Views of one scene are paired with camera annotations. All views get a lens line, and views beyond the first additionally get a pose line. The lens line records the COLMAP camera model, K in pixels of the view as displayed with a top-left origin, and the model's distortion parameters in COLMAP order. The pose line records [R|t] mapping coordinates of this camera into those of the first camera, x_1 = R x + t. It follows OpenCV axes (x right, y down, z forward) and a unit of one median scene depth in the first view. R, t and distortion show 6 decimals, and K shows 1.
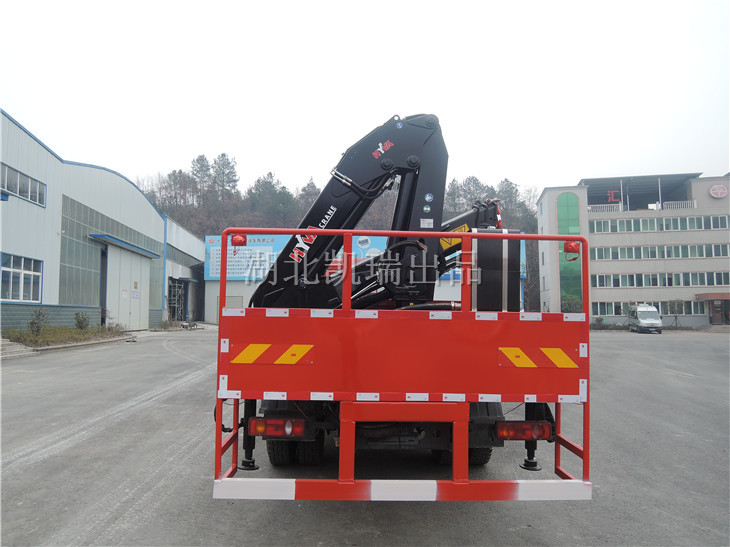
lens RADIAL K [[518.1, 0, 365.3], [0, 518.1, 276.4], [0, 0, 1]] dist [-0.028514, 0.008777]
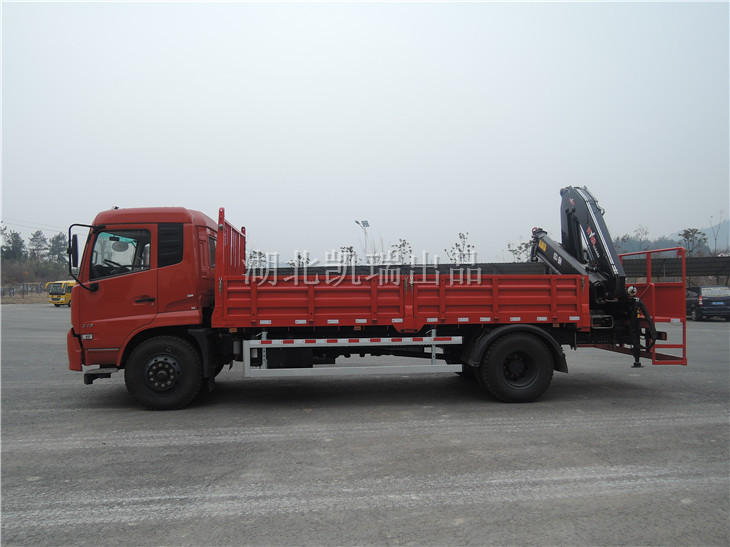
lens RADIAL K [[518.1, 0, 365.3], [0, 518.1, 276.4], [0, 0, 1]] dist [-0.028514, 0.008777]
pose [[-0.062559, 0.014496, 0.997936, -1.821727], [-0.065890, 0.997653, -0.018622, 0.125606], [-0.995864, -0.066919, -0.061457, 1.898928]]
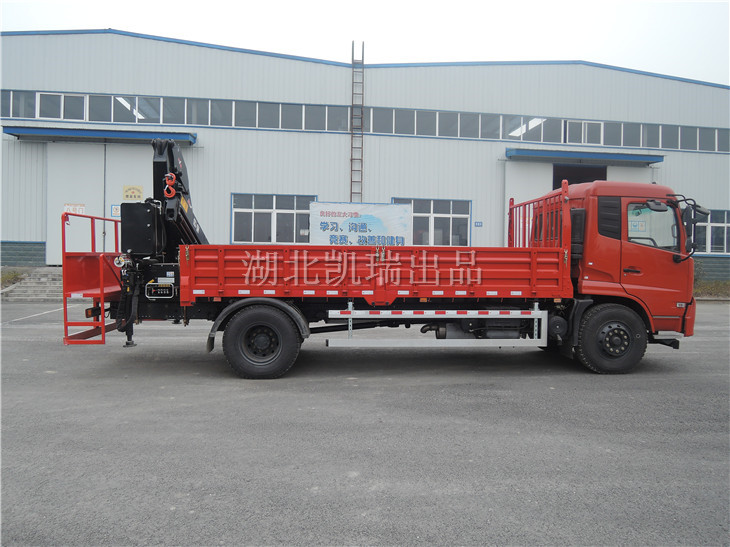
lens RADIAL K [[518.1, 0, 365.3], [0, 518.1, 276.4], [0, 0, 1]] dist [-0.028514, 0.008777]
pose [[0.015034, 0.026003, -0.999549, 1.829955], [0.058574, 0.997922, 0.026841, 0.137751], [0.998170, -0.058951, 0.013480, 1.614283]]
